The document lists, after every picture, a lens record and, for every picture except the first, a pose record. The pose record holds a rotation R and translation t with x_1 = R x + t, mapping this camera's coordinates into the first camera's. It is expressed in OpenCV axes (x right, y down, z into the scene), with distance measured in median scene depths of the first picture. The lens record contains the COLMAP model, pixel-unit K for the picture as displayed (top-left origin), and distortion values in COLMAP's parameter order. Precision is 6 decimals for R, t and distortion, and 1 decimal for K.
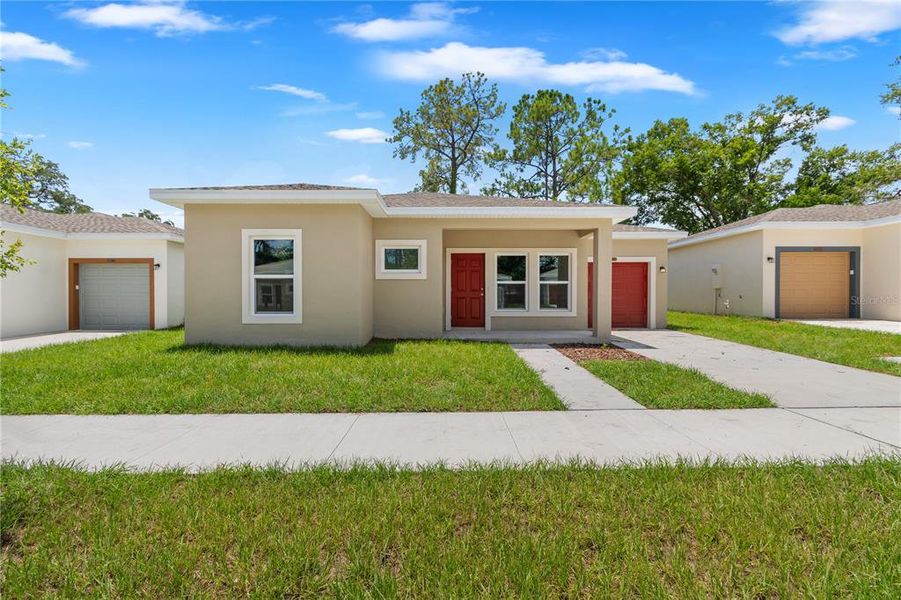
lens RADIAL K [[400.3, 0, 447.0], [0, 400.3, 298.7], [0, 0, 1]] dist [0.003901, 0.000312]
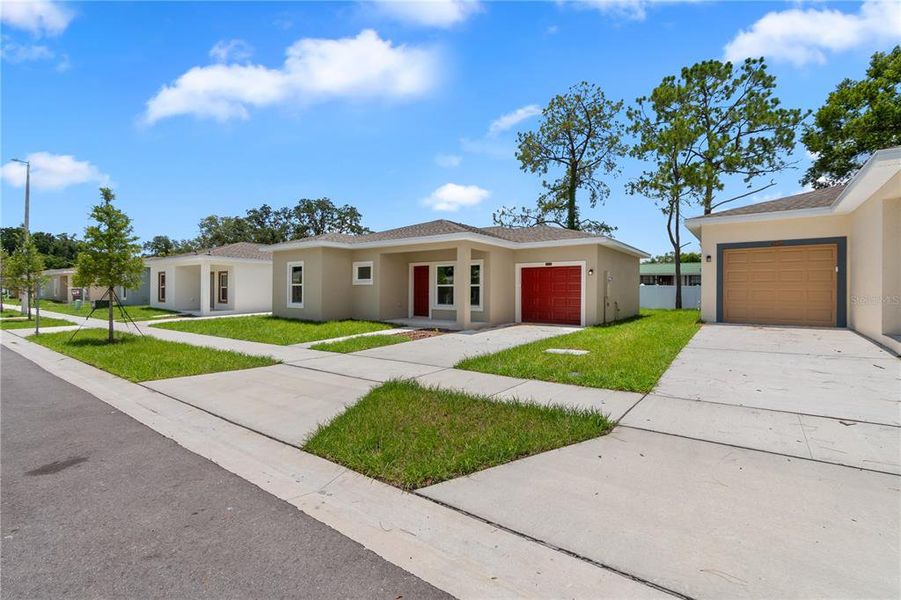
lens RADIAL K [[408.1, 0, 450.1], [0, 408.1, 292.3], [0, 0, 1]] dist [-0.001125, -0.000178]
pose [[0.797963, 0.004275, -0.602691, 0.440667], [-0.009162, 0.999945, -0.005039, -0.004078], [0.602637, 0.009543, 0.797958, -0.056849]]
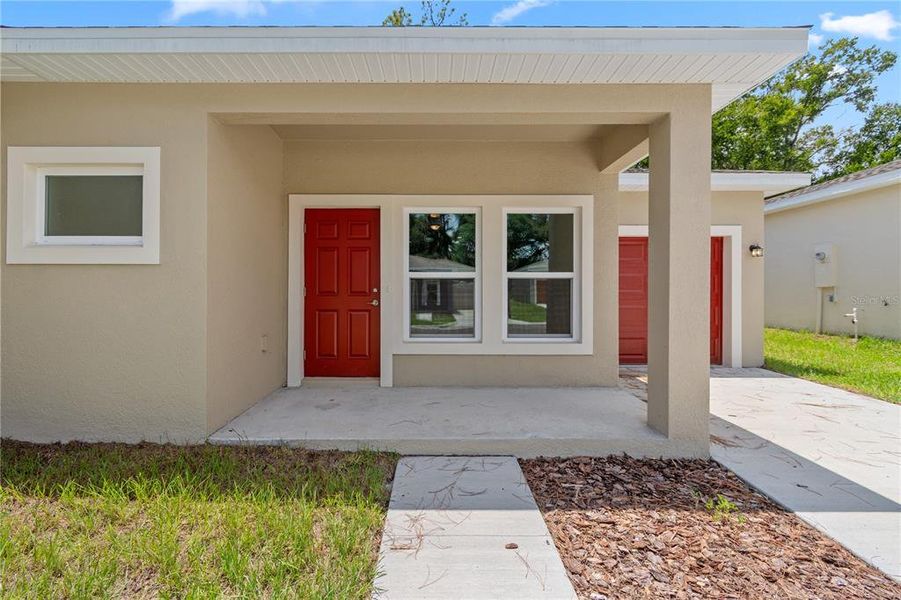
lens RADIAL K [[406.3, 0, 434.2], [0, 406.3, 287.1], [0, 0, 1]] dist [0.003580, 0.000263]
pose [[0.999995, 0.002981, -0.000986, 0.064638], [-0.002993, 0.999922, -0.012095, -0.009441], [0.000950, 0.012098, 0.999926, 0.236622]]
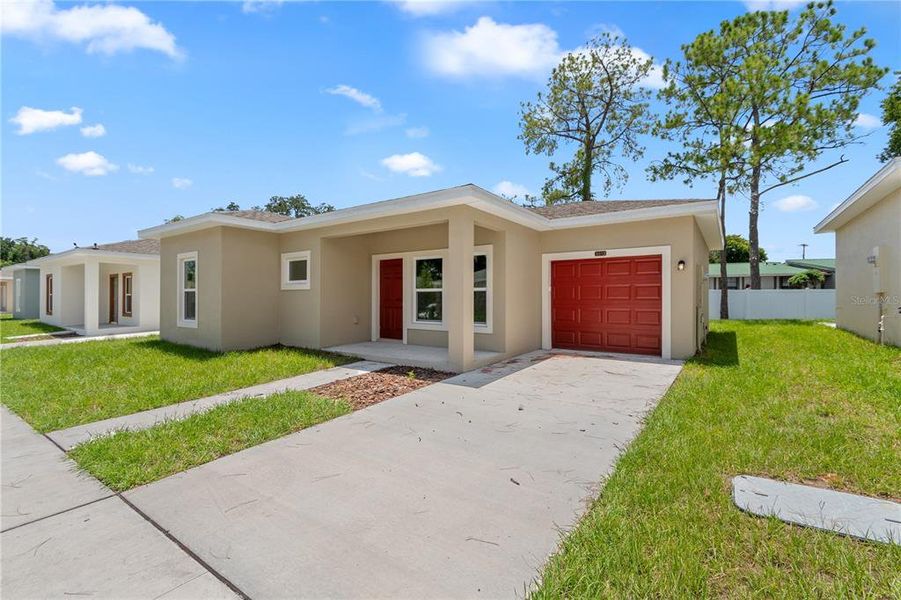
lens RADIAL K [[402.0, 0, 447.7], [0, 402.0, 292.2], [0, 0, 1]] dist [-0.000156, 0.000178]
pose [[0.811757, -0.009287, -0.583921, 0.296149], [-0.002909, 0.999797, -0.019946, -0.008058], [0.583988, 0.017890, 0.811565, 0.136378]]
